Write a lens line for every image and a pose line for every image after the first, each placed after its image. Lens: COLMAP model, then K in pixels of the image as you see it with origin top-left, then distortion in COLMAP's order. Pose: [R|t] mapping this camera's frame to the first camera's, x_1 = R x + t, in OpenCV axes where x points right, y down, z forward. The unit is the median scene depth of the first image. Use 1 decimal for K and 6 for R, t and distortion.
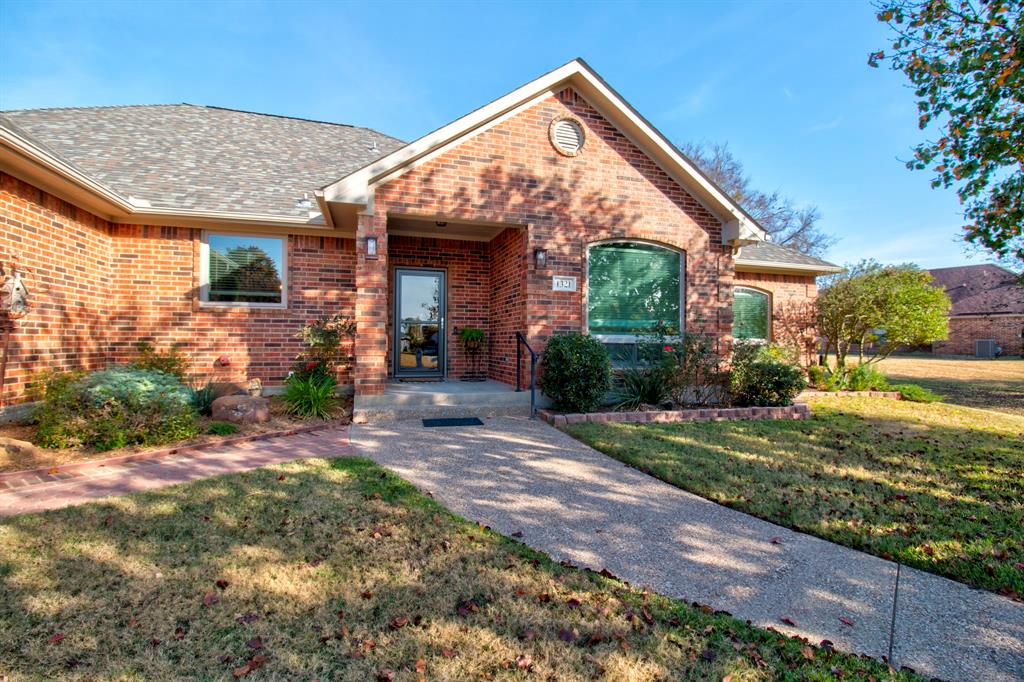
lens RADIAL K [[482.8, 0, 515.4], [0, 482.8, 339.0], [0, 0, 1]] dist [-0.007932, -0.008312]
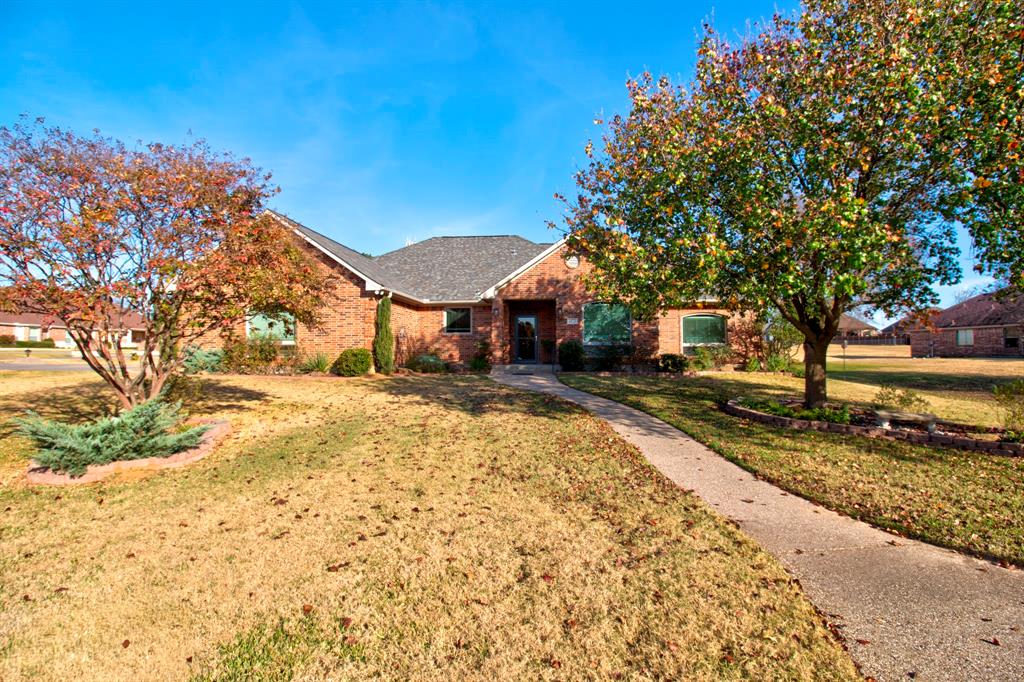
lens RADIAL K [[482.8, 0, 507.1], [0, 482.8, 342.9], [0, 0, 1]] dist [-0.007932, -0.008312]
pose [[0.909284, -0.018827, -0.415750, 0.820109], [0.012748, 0.999767, -0.017394, 0.030952], [0.415981, 0.010516, 0.909313, -1.360204]]
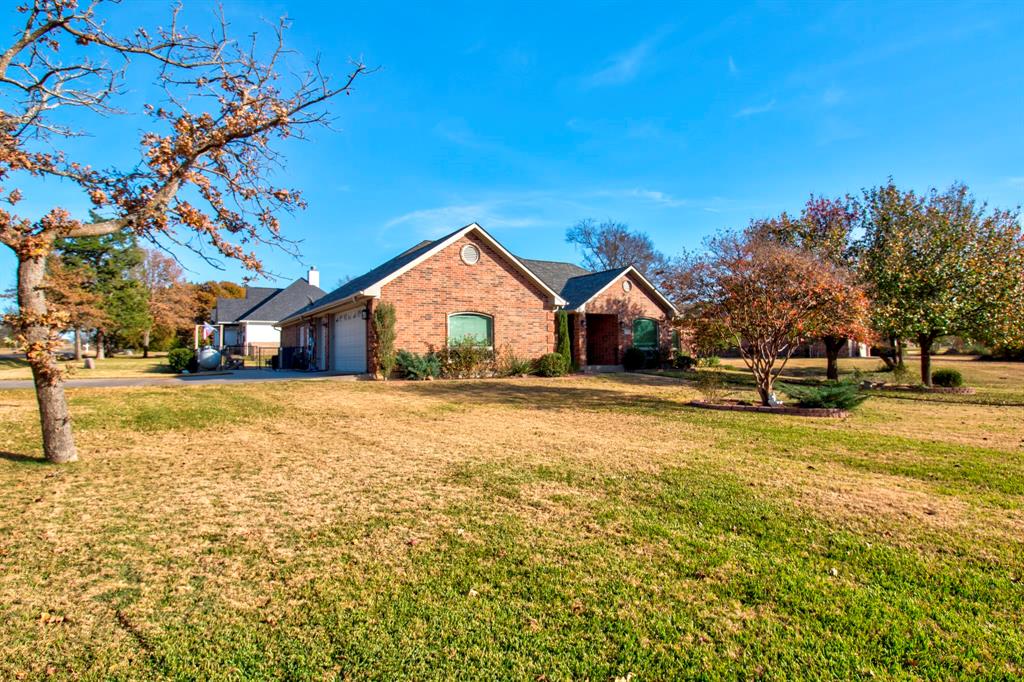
lens RADIAL K [[549.6, 0, 513.2], [0, 549.6, 345.9], [0, 0, 1]] dist [-0.000693, -0.000076]
pose [[0.972772, -0.007402, 0.231648, -1.513714], [0.007094, 0.999972, 0.002160, -0.036930], [-0.231657, -0.000458, 0.972797, -2.443089]]
